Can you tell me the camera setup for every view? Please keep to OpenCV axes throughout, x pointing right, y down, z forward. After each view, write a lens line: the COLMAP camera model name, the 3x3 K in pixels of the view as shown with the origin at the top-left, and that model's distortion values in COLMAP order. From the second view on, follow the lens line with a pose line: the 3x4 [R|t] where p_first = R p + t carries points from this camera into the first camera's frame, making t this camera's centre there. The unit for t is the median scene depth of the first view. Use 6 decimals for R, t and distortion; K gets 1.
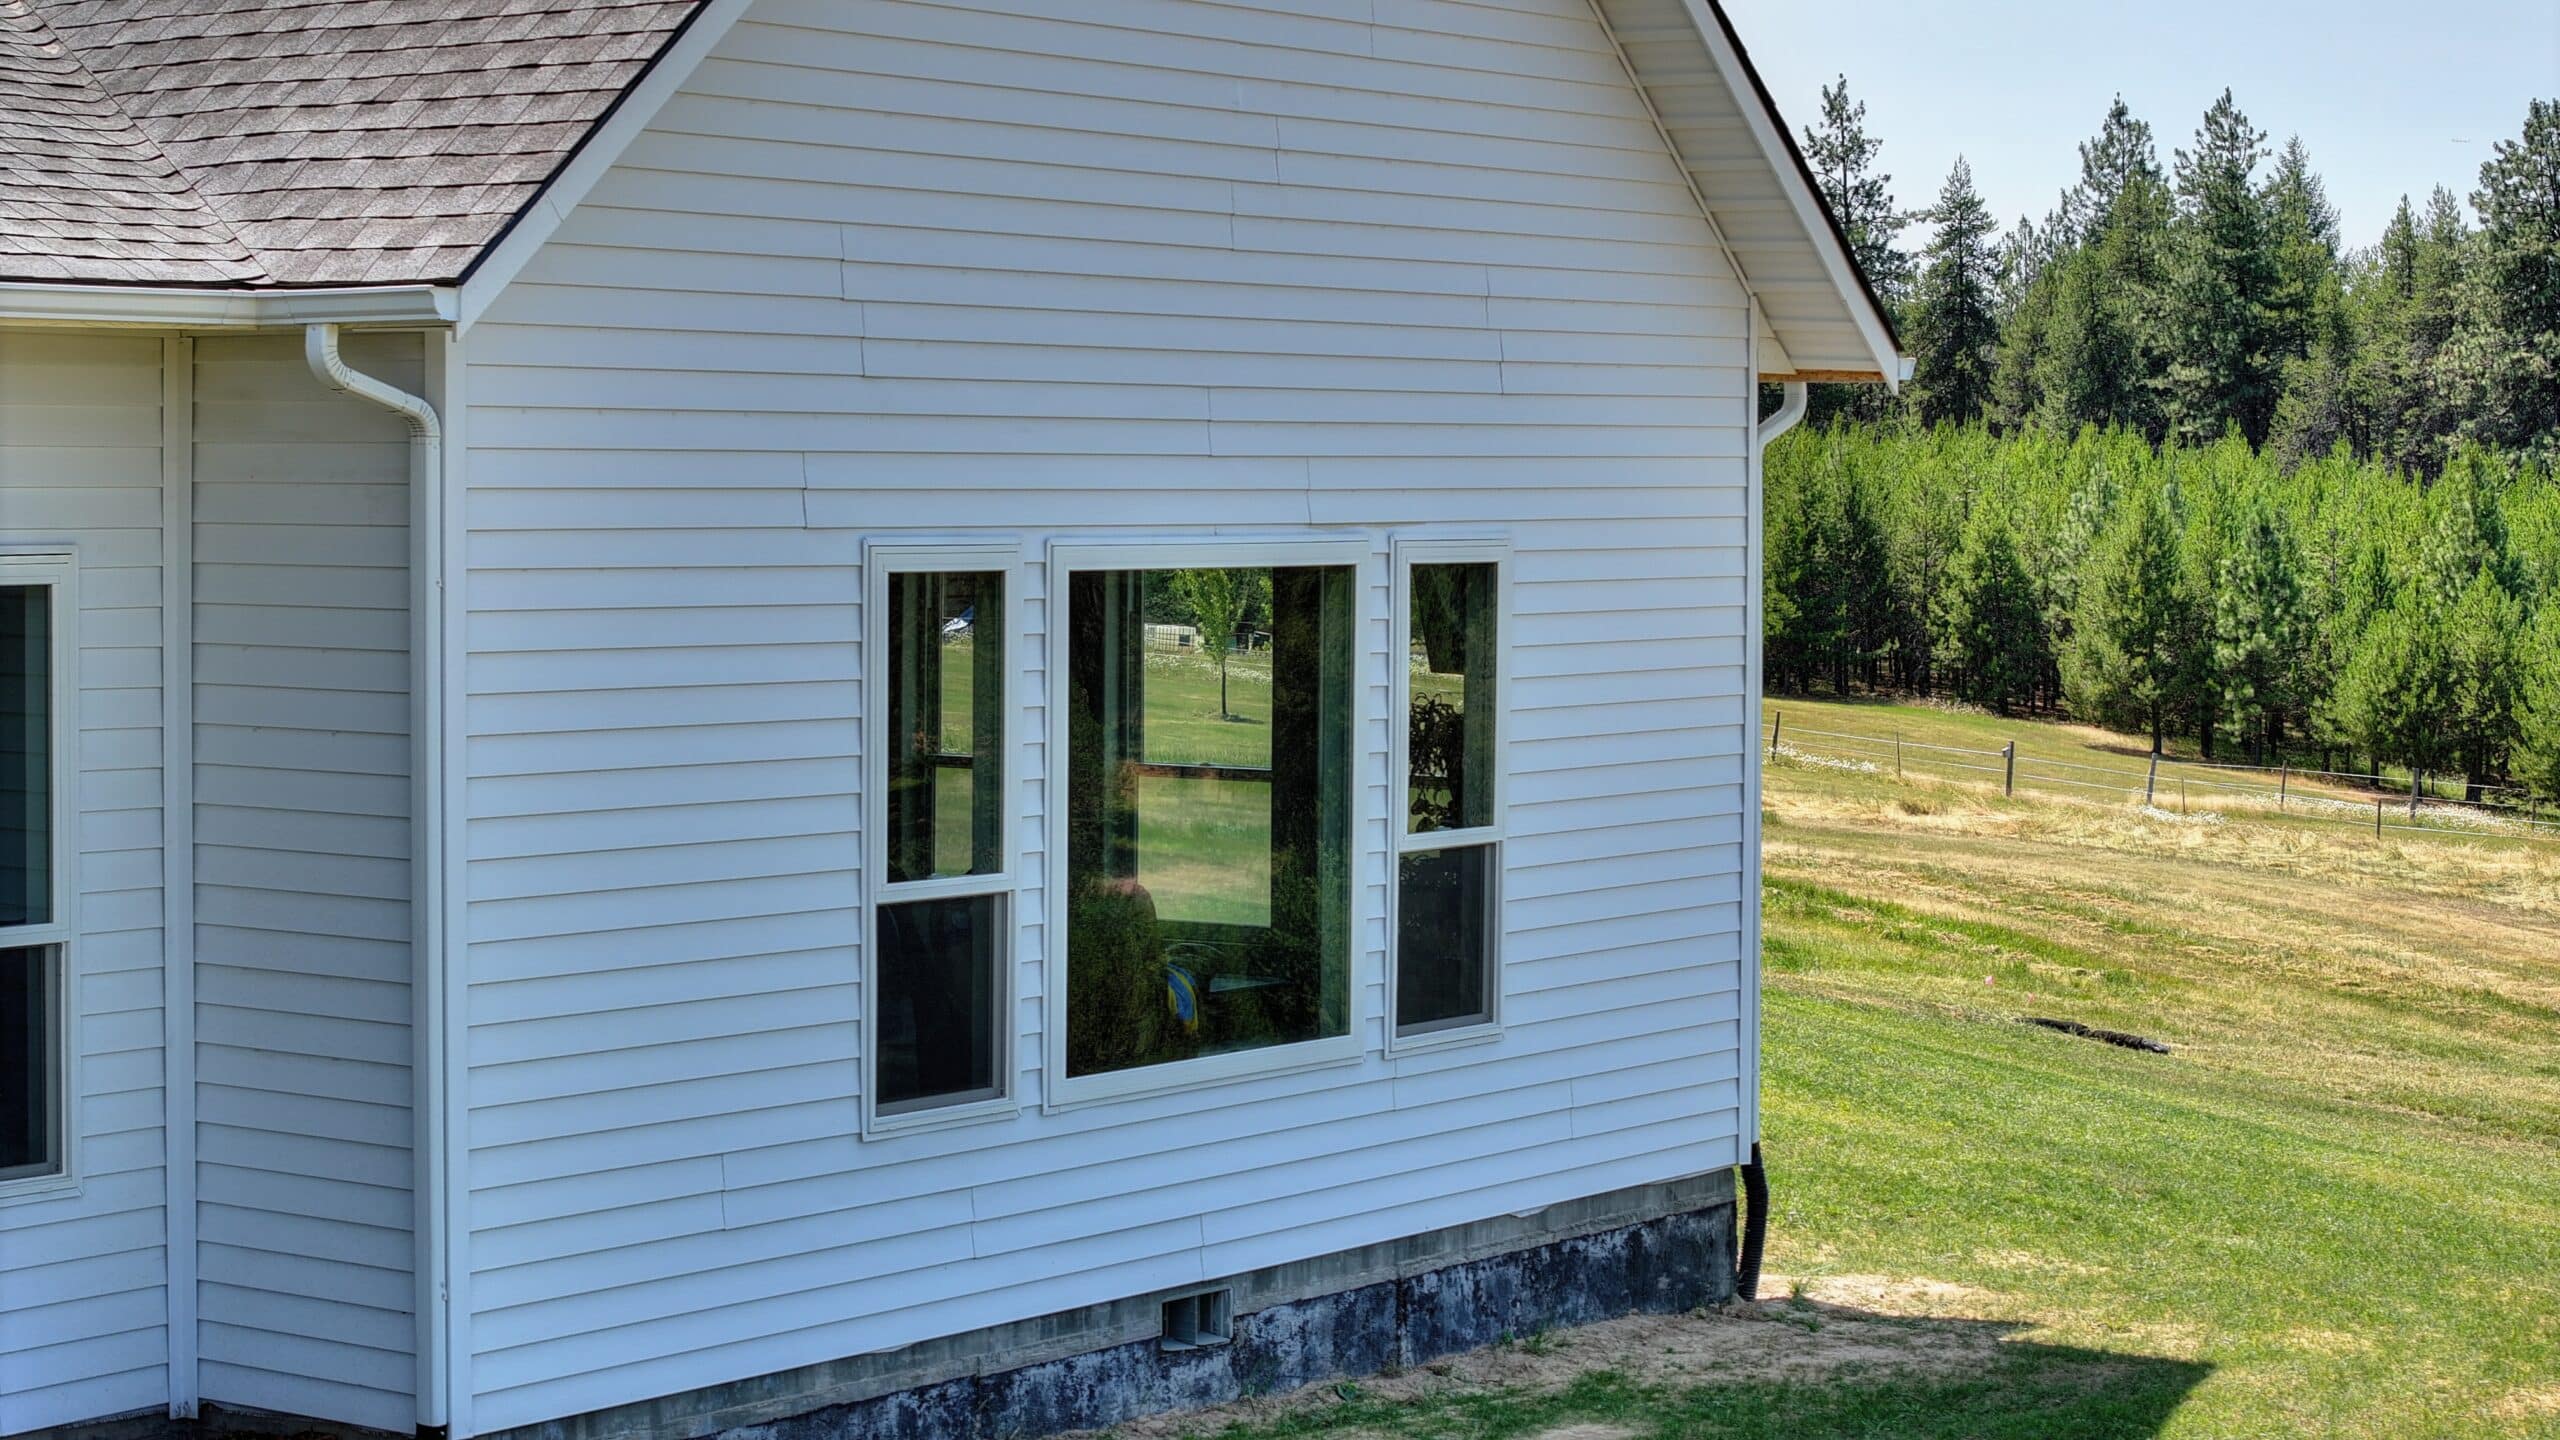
lens RADIAL K [[5093.1, 0, 1296.7], [0, 5093.1, 578.6], [0, 0, 1]] dist [-0.150564, 0.000000]
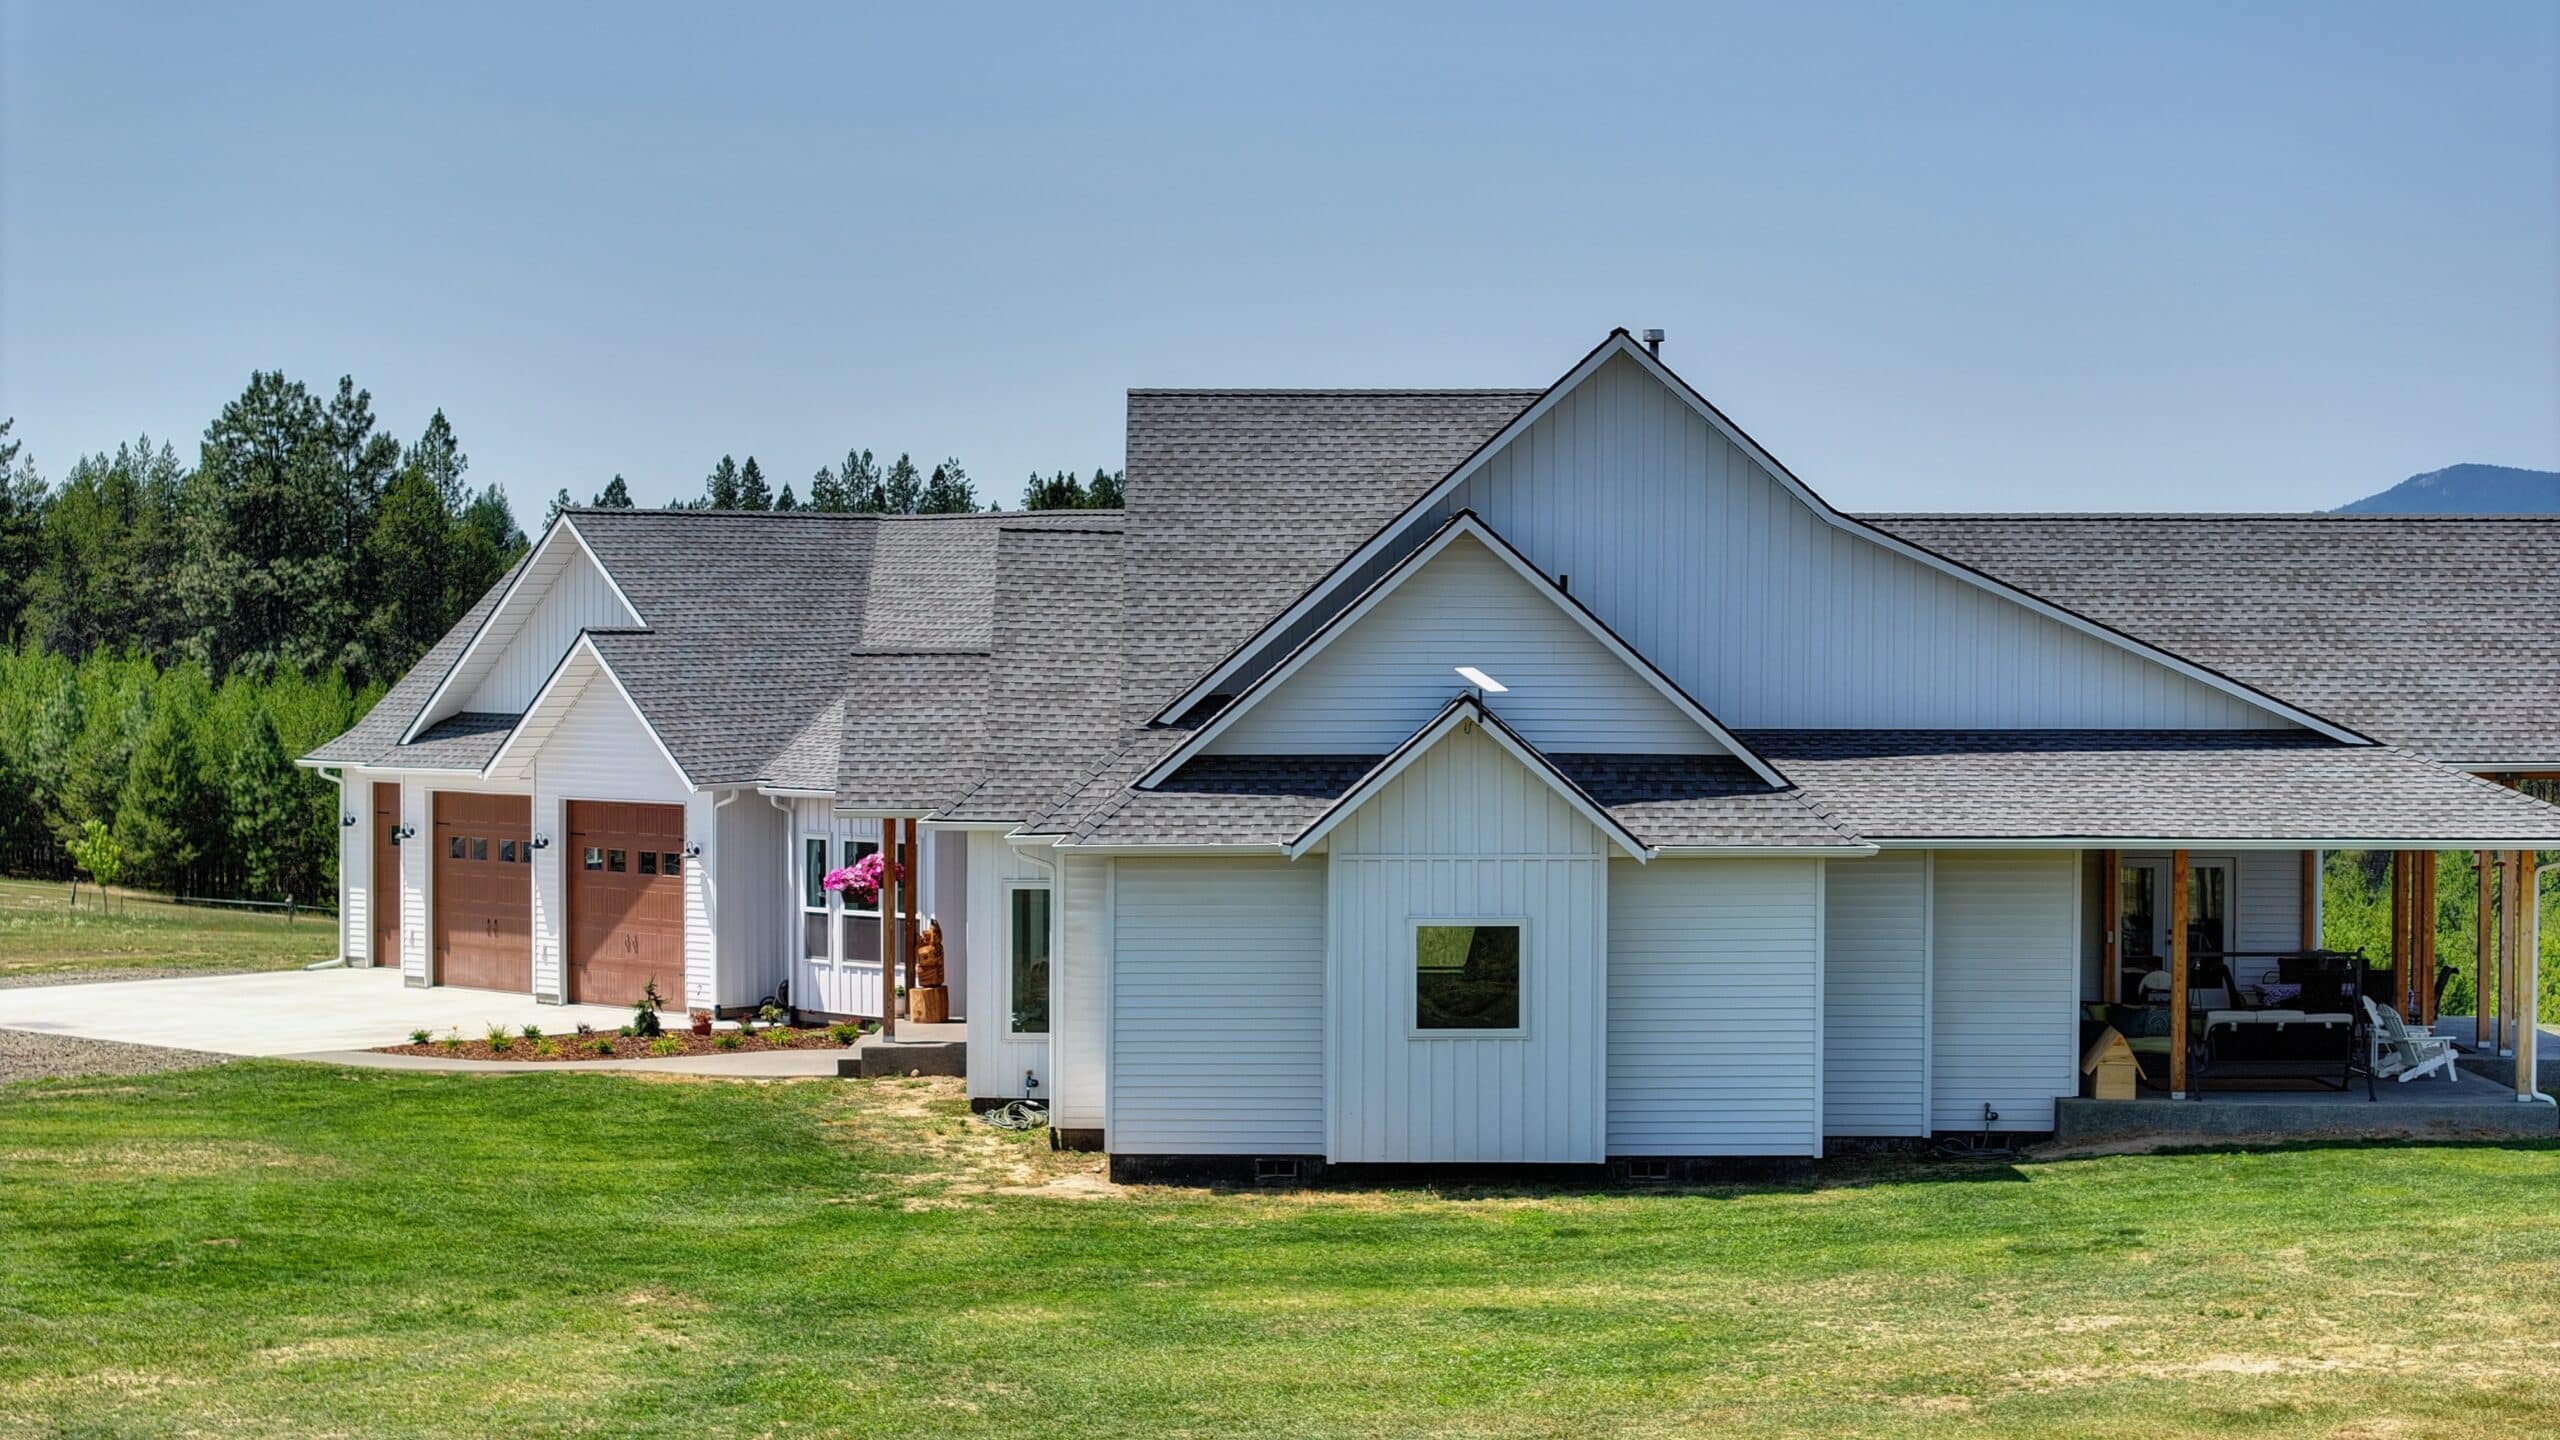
lens RADIAL K [[5093.1, 0, 1275.1], [0, 5093.1, 720.9], [0, 0, 1]] dist [-0.150564, 0.000000]
pose [[0.824724, -0.014224, 0.565357, -0.690001], [0.014374, 0.999888, 0.004188, -0.027689], [-0.565353, 0.004673, 0.824836, -0.465661]]
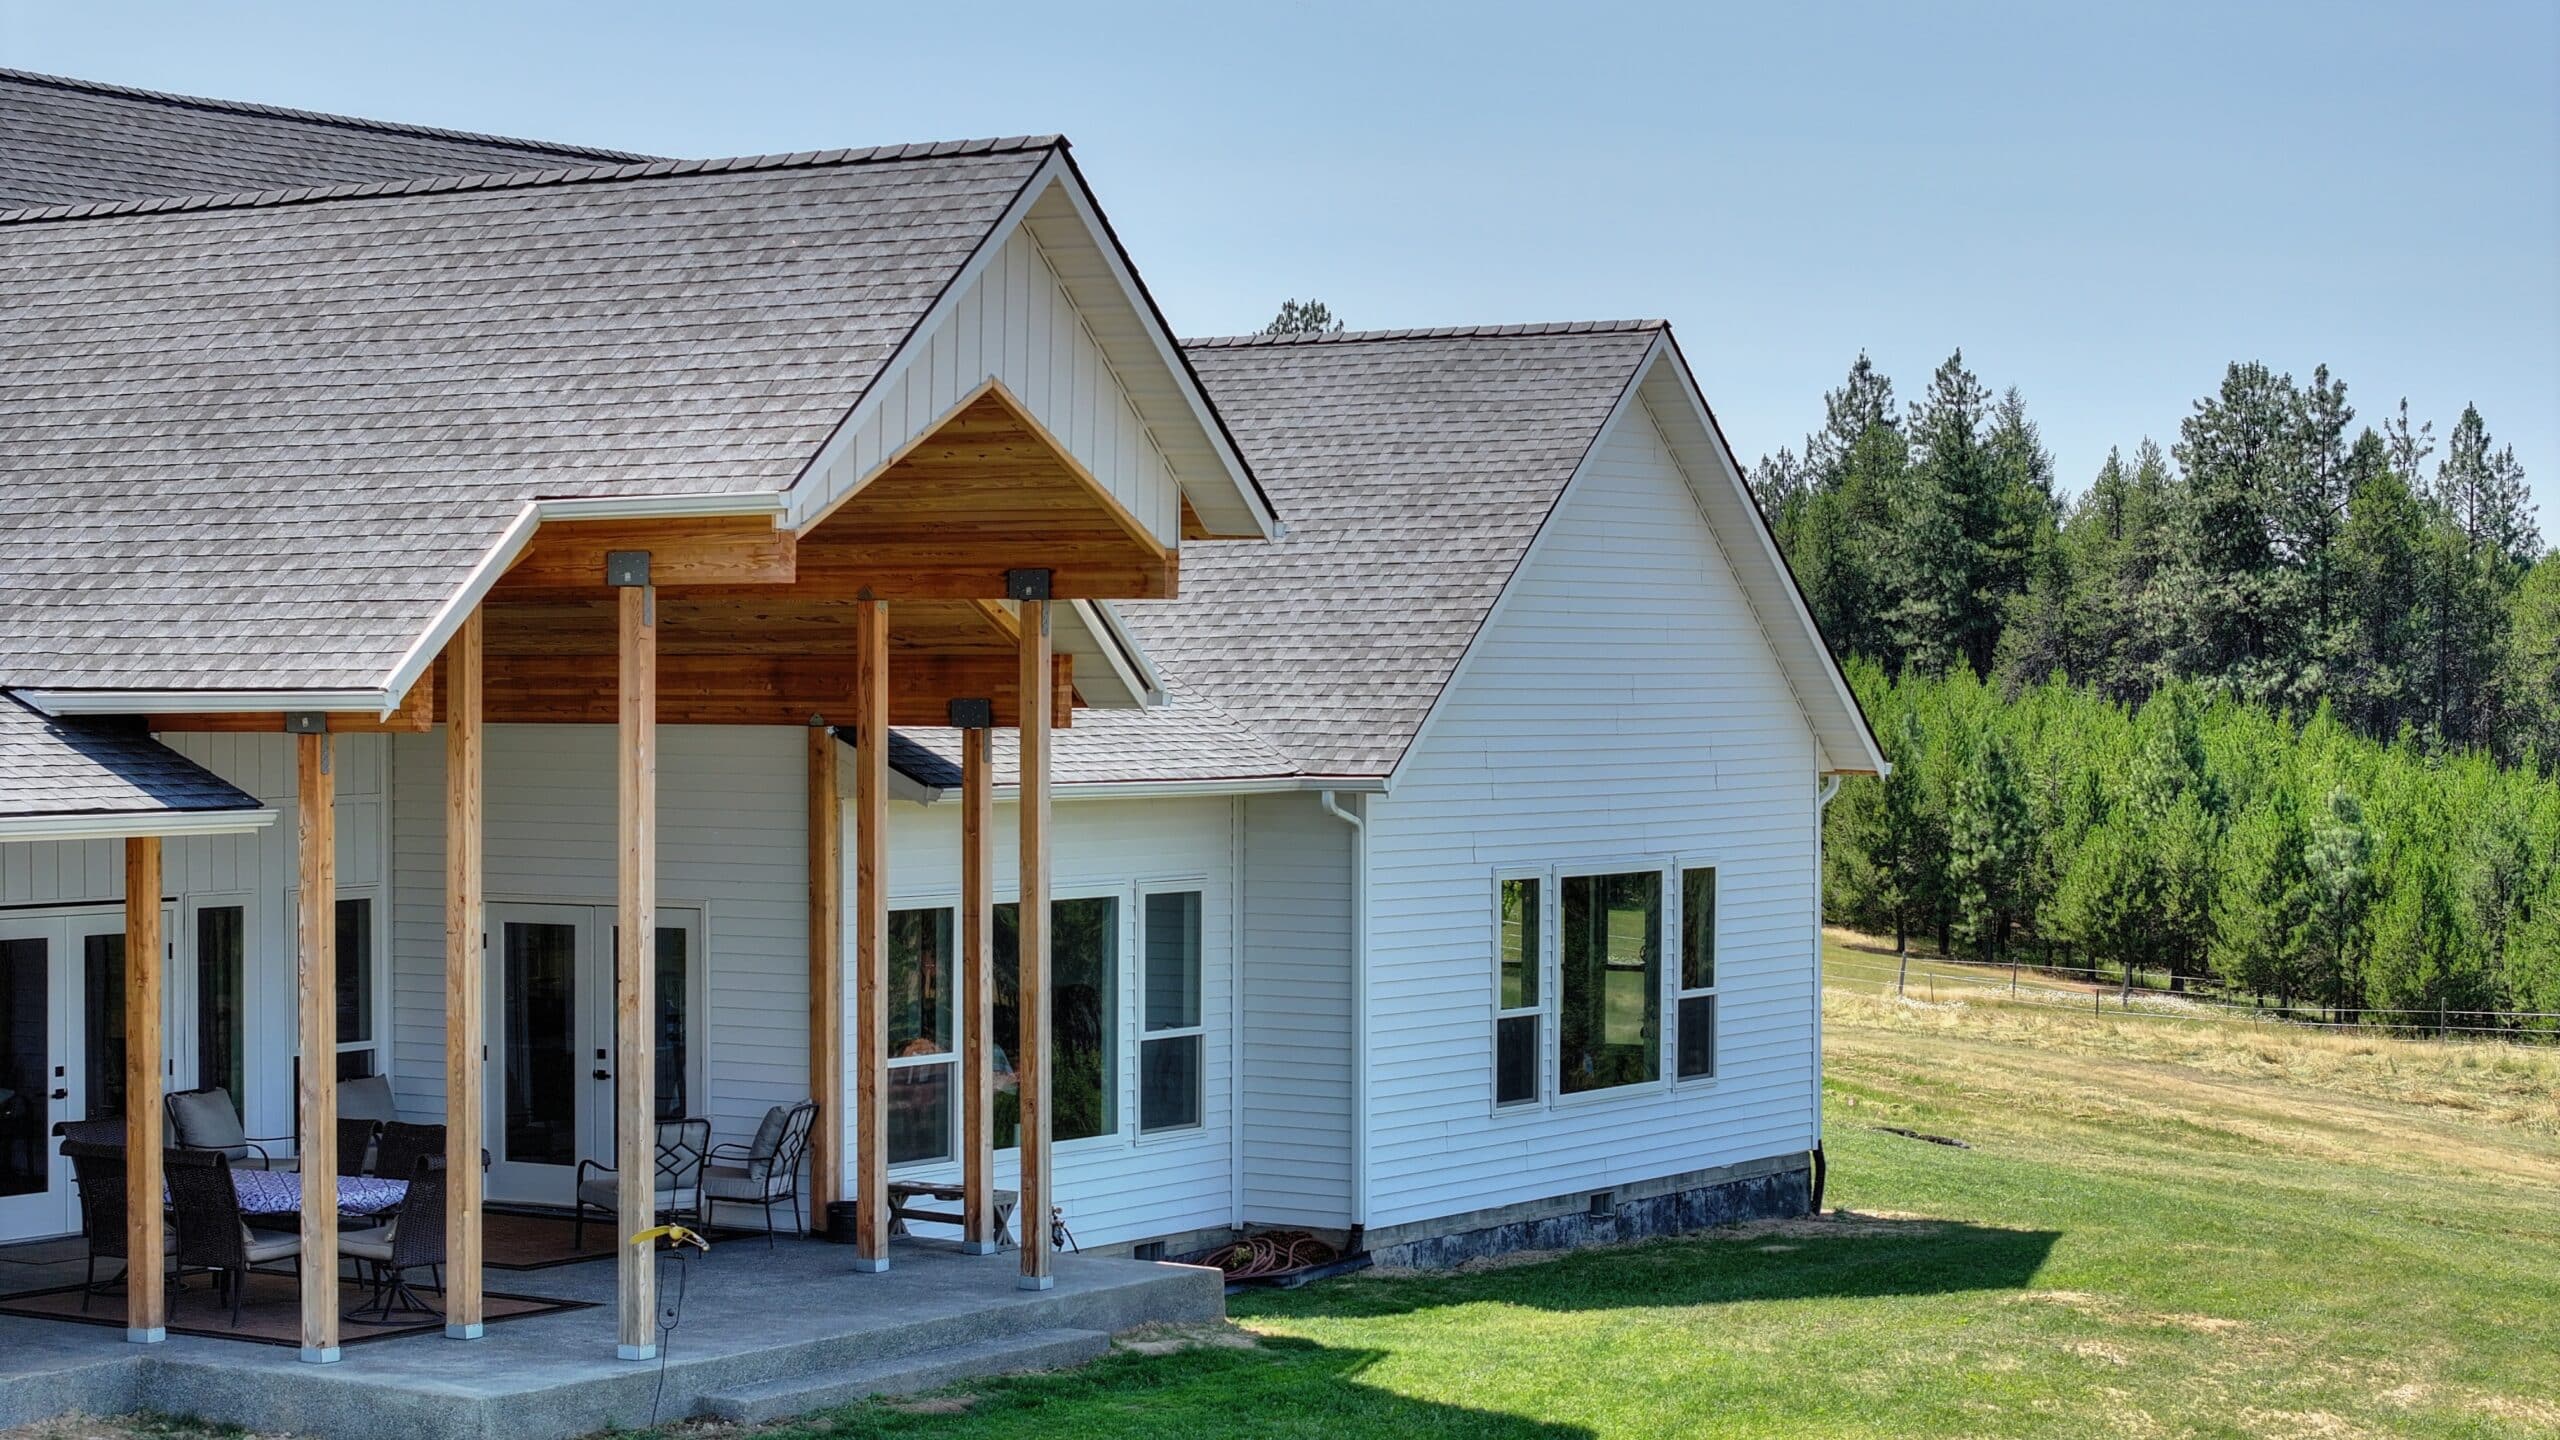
lens RADIAL K [[5093.1, 0, 1275.7], [0, 5093.1, 728.1], [0, 0, 1]] dist [-0.150564, 0.000000]
pose [[0.998653, -0.003415, 0.051773, -0.064031], [0.003942, 0.999941, -0.010090, -0.010151], [-0.051735, 0.010280, 0.998608, -0.286609]]
